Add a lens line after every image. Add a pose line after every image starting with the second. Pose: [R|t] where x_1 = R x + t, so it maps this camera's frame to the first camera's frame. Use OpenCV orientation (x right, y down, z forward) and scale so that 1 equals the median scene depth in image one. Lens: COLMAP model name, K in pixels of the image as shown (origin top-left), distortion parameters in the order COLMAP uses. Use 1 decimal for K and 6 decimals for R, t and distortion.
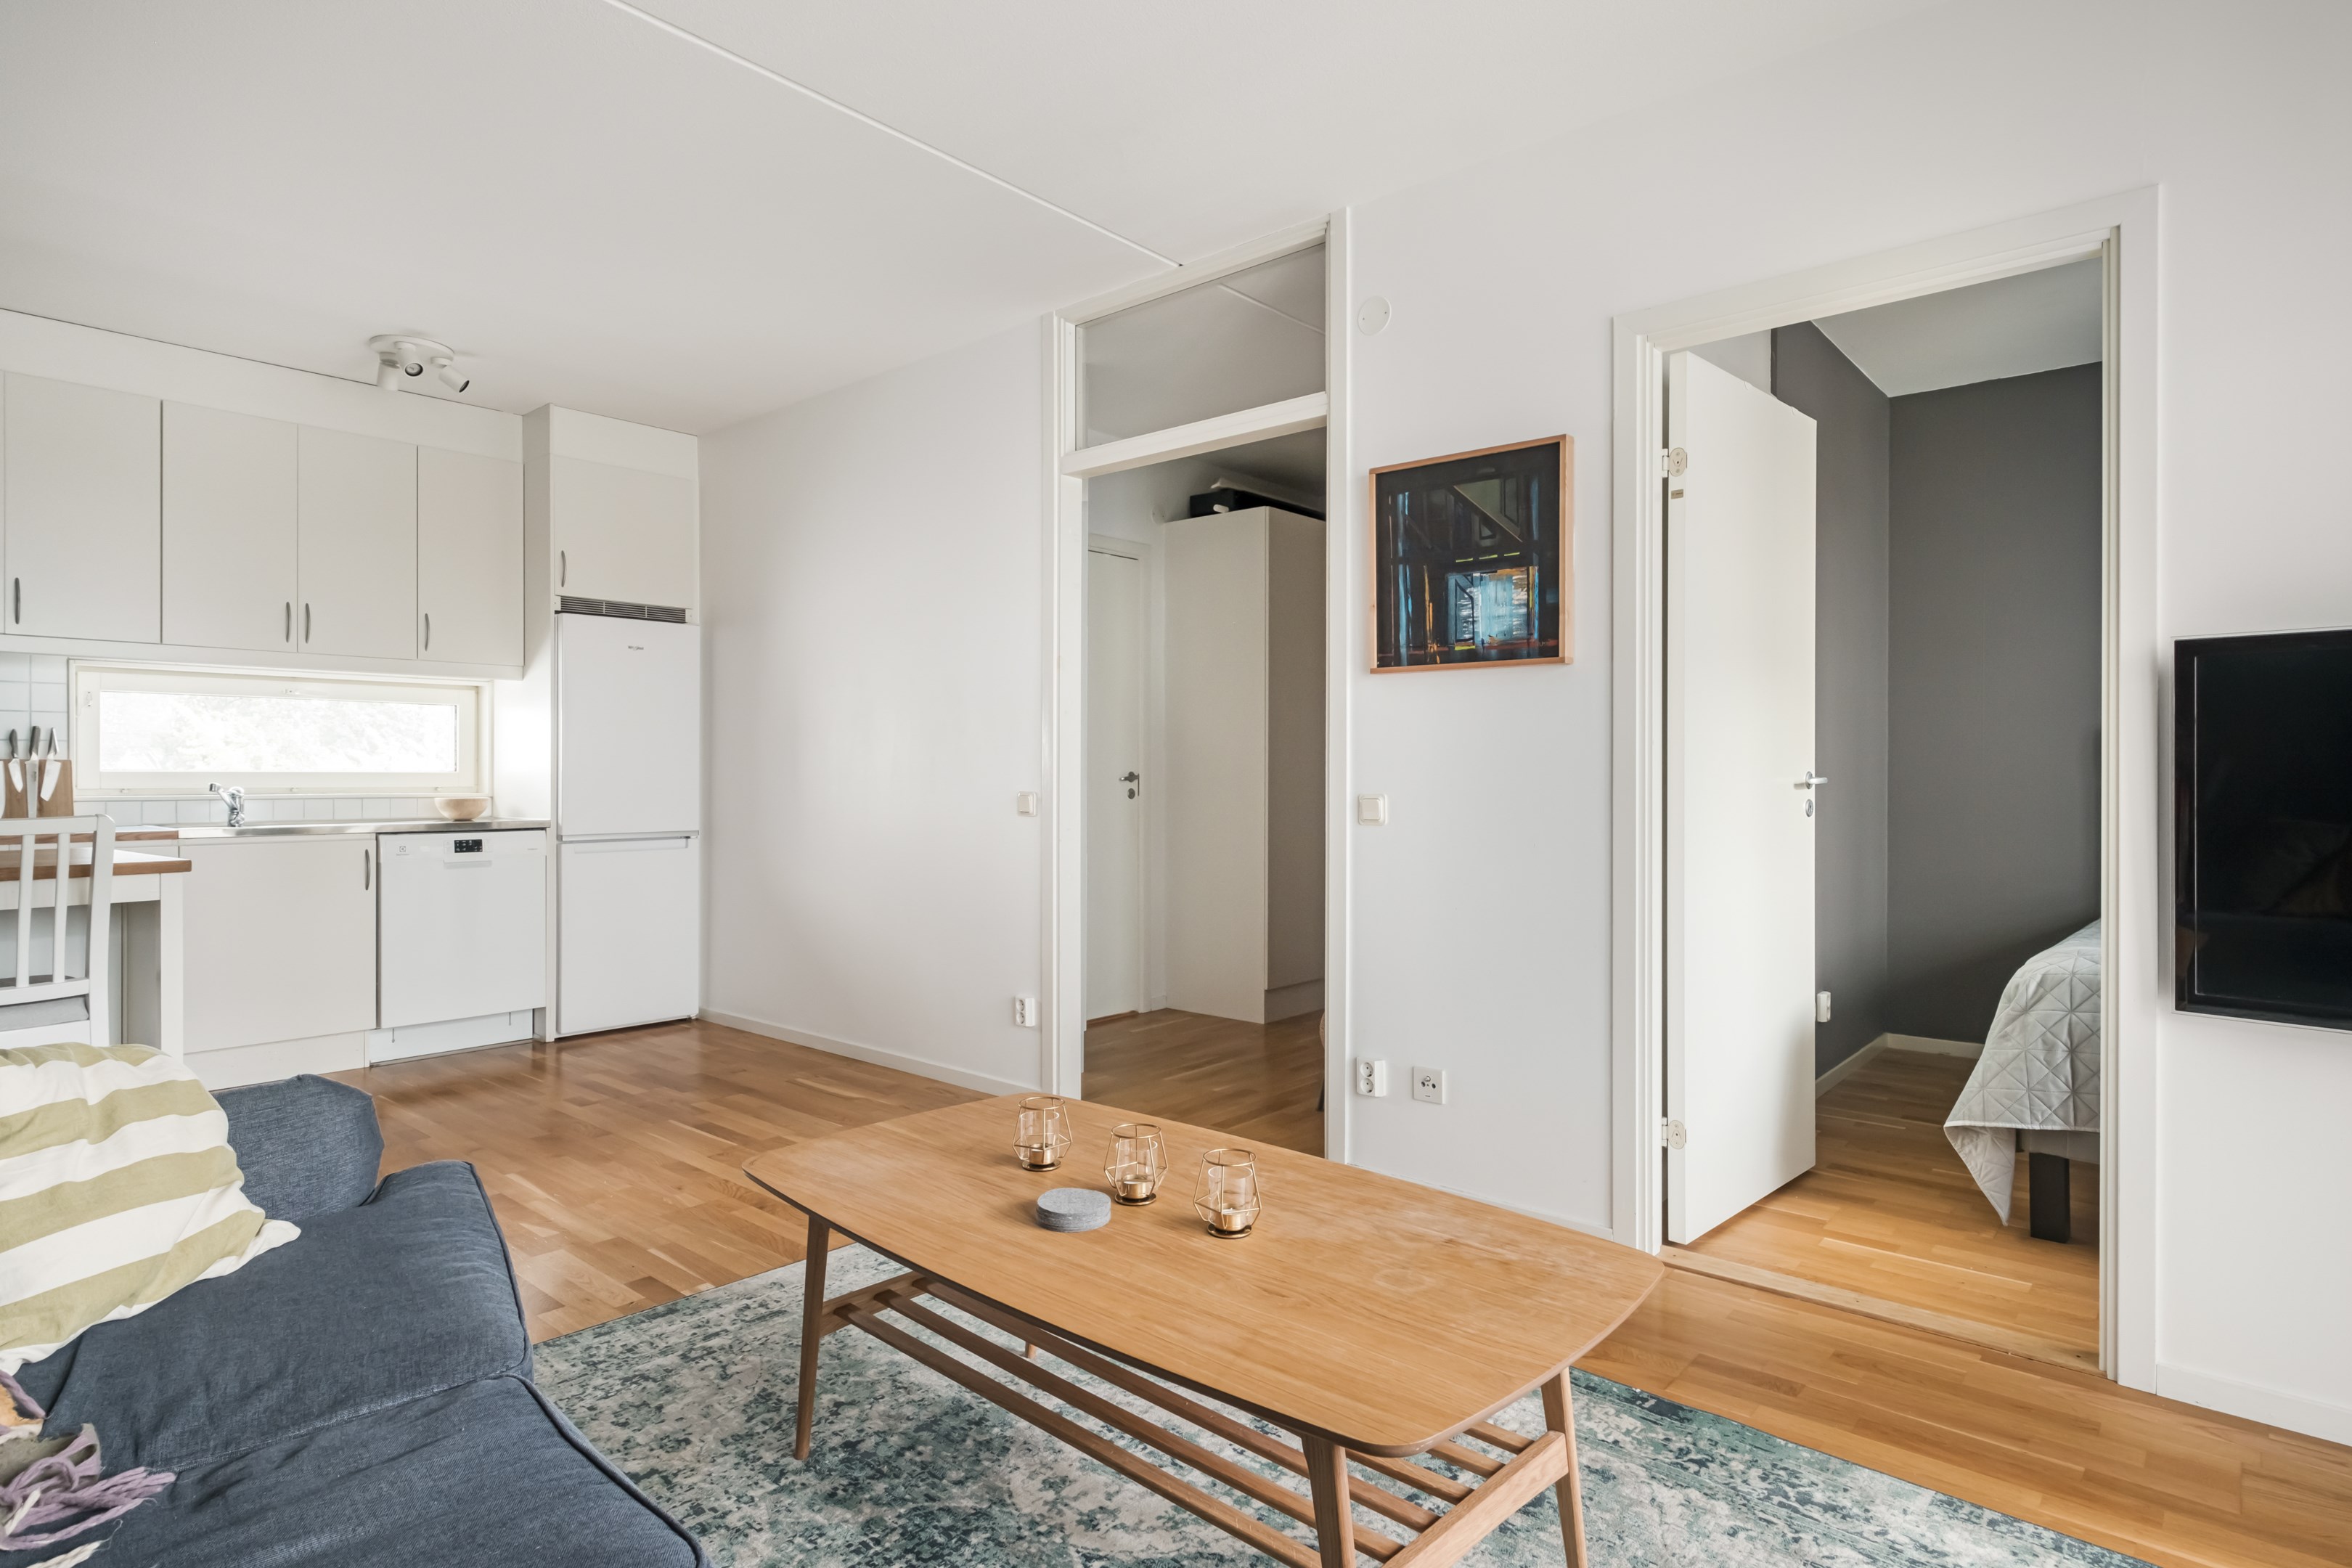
lens RADIAL K [[1239.4, 0, 1176.0], [0, 1239.4, 784.0], [0, 0, 1]] dist [0.000320, -0.000375]
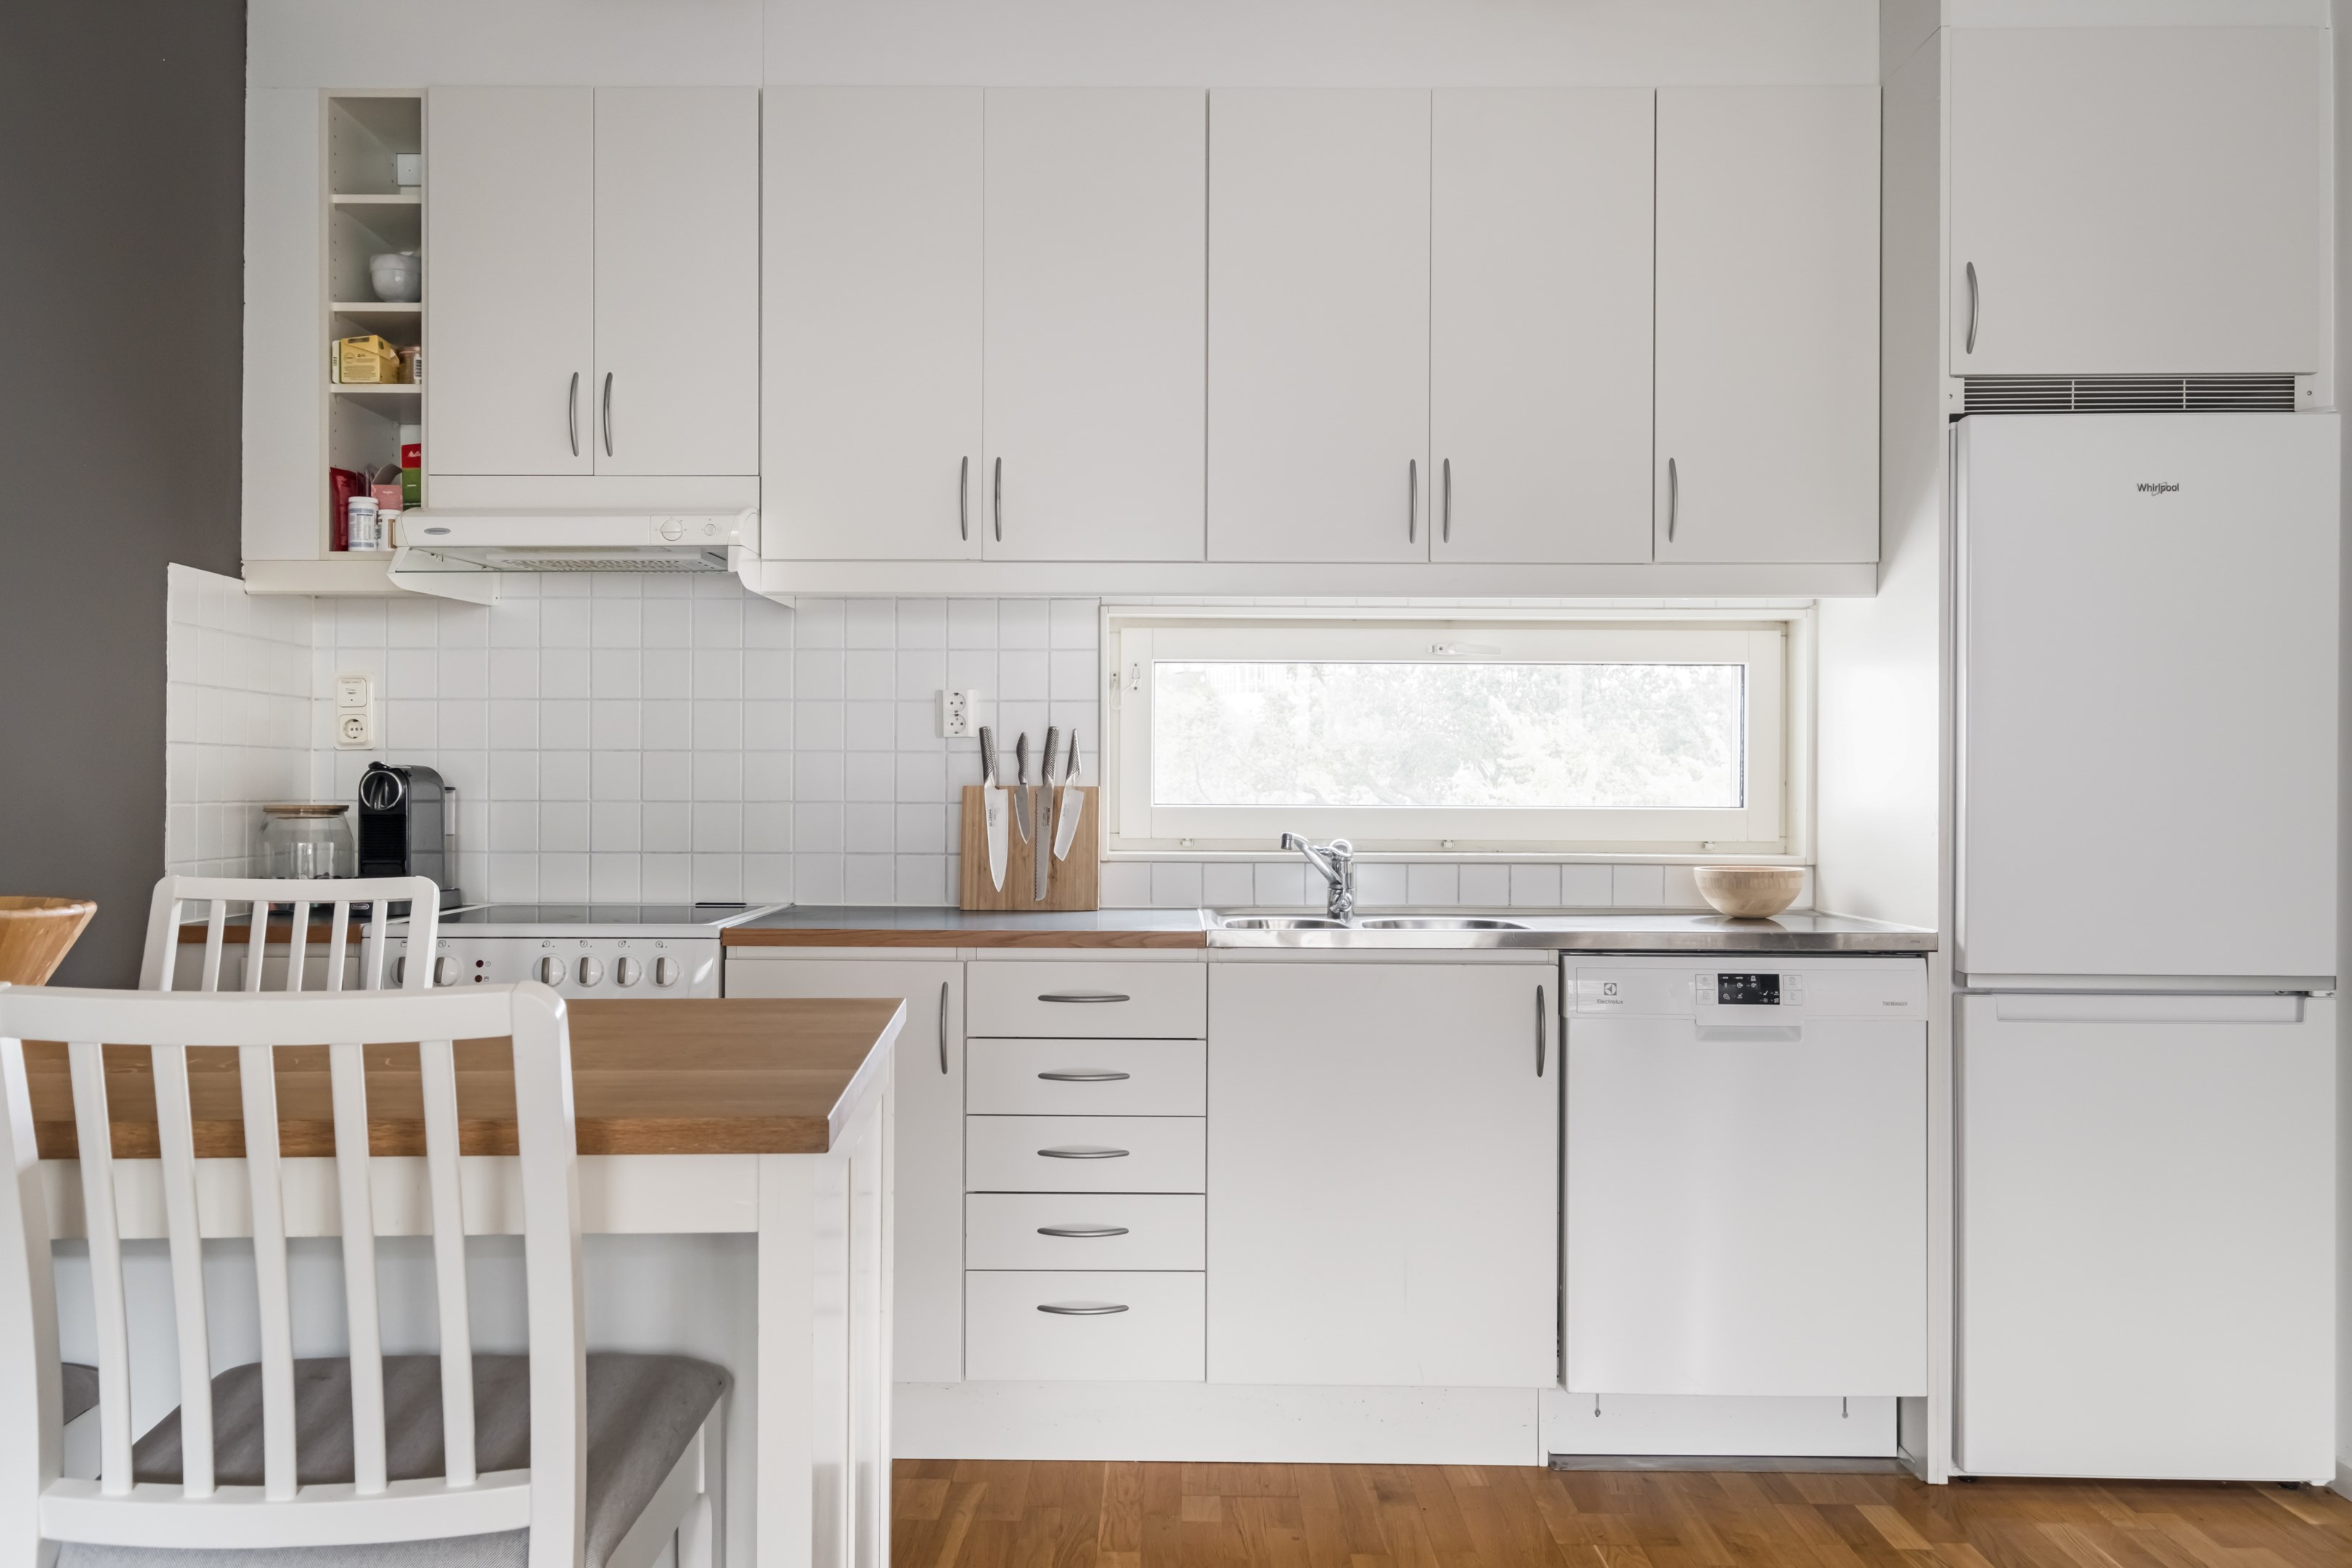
lens RADIAL K [[1883.8, 0, 1177.1], [0, 1883.8, 768.5], [0, 0, 1]] dist [0.009731, -0.002436]
pose [[0.650730, -0.007320, -0.759274, -0.204767], [-0.008436, 0.999822, -0.016869, -0.012217], [0.759263, 0.017382, 0.650552, 0.422944]]
